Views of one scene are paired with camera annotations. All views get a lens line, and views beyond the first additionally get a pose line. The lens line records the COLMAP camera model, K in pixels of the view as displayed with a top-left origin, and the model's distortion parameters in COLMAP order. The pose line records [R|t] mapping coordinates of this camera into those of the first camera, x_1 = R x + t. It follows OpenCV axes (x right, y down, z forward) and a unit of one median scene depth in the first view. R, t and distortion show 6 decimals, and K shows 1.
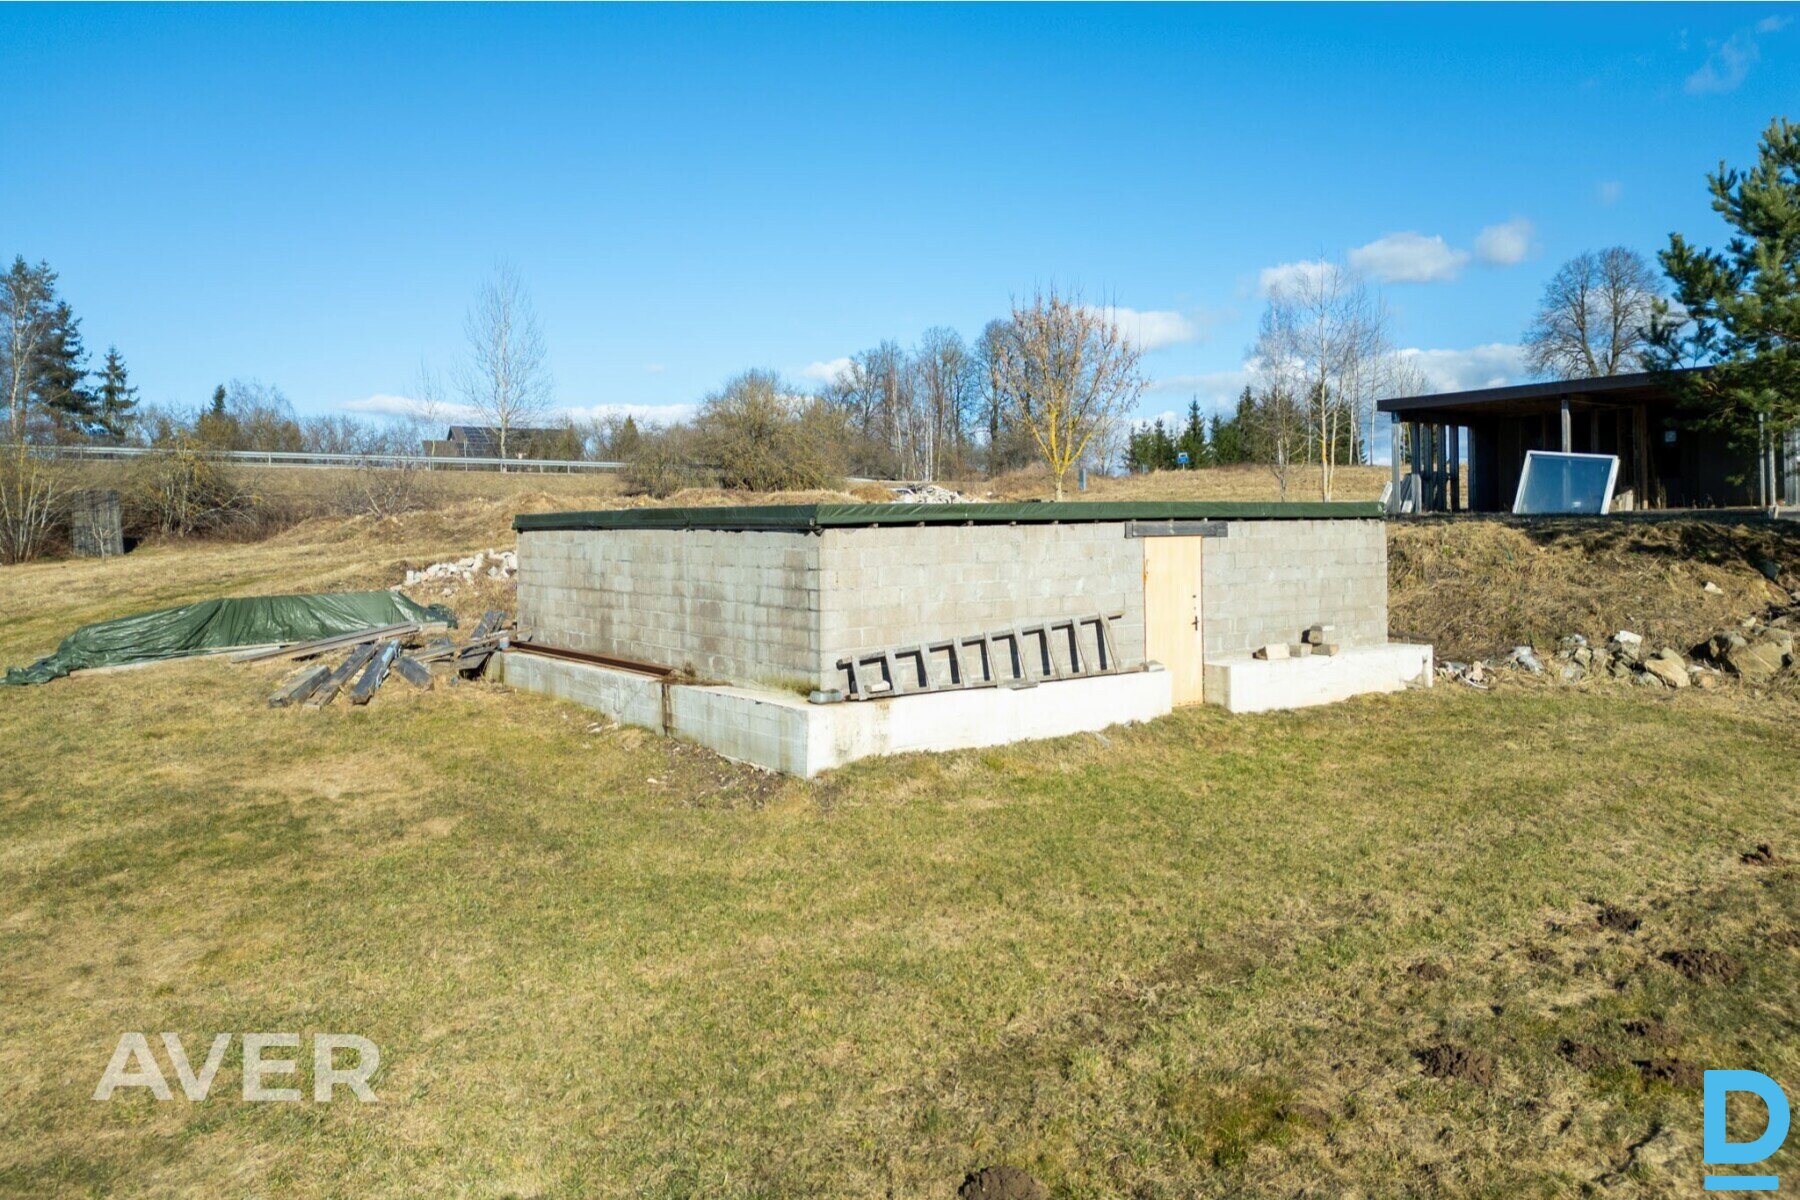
lens RADIAL K [[1284.5, 0, 897.5], [0, 1284.5, 606.5], [0, 0, 1]] dist [0.035709, -0.010487]
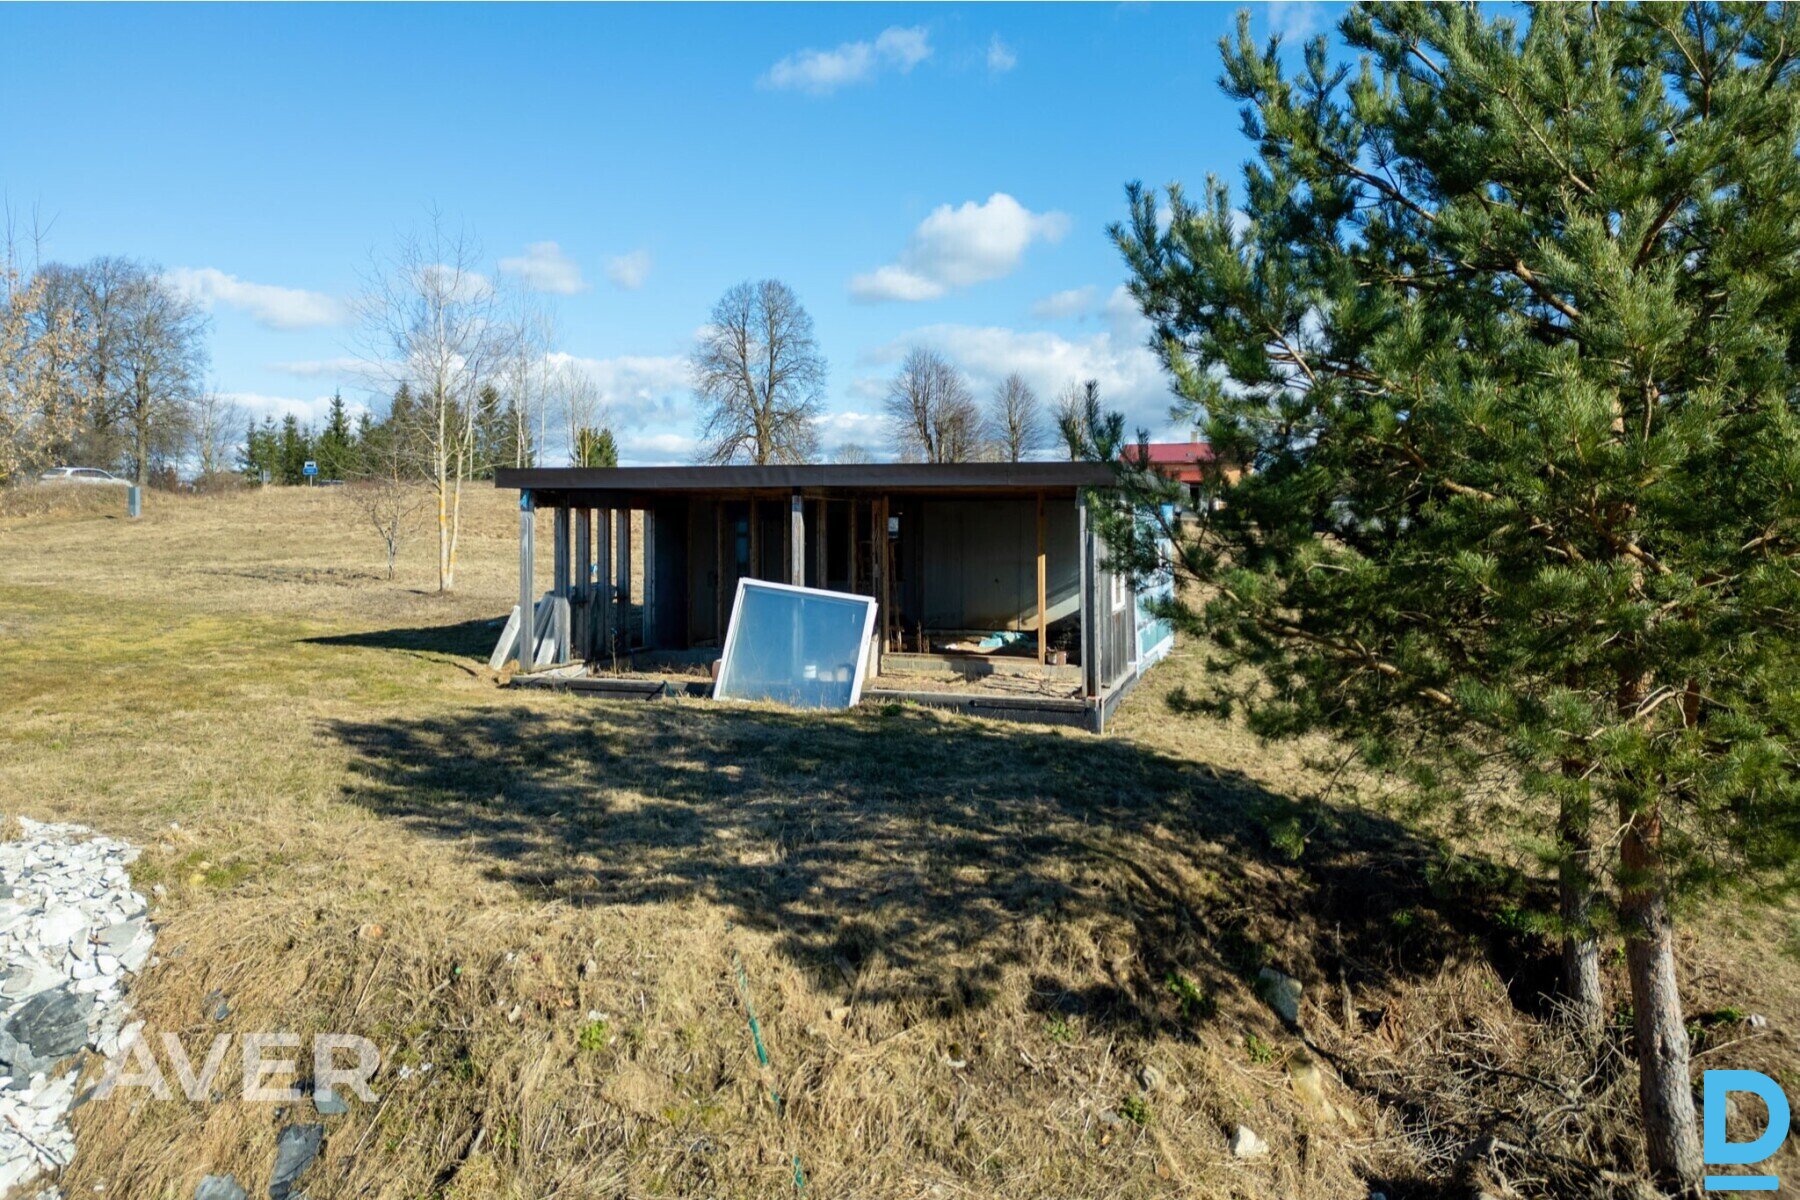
lens RADIAL K [[1284.5, 0, 903.9], [0, 1284.5, 604.2], [0, 0, 1]] dist [0.035709, -0.010487]
pose [[0.816700, -0.015642, 0.576851, 0.331132], [0.014805, 0.999871, 0.006152, -0.173919], [-0.576873, 0.003516, 0.816826, 0.749963]]
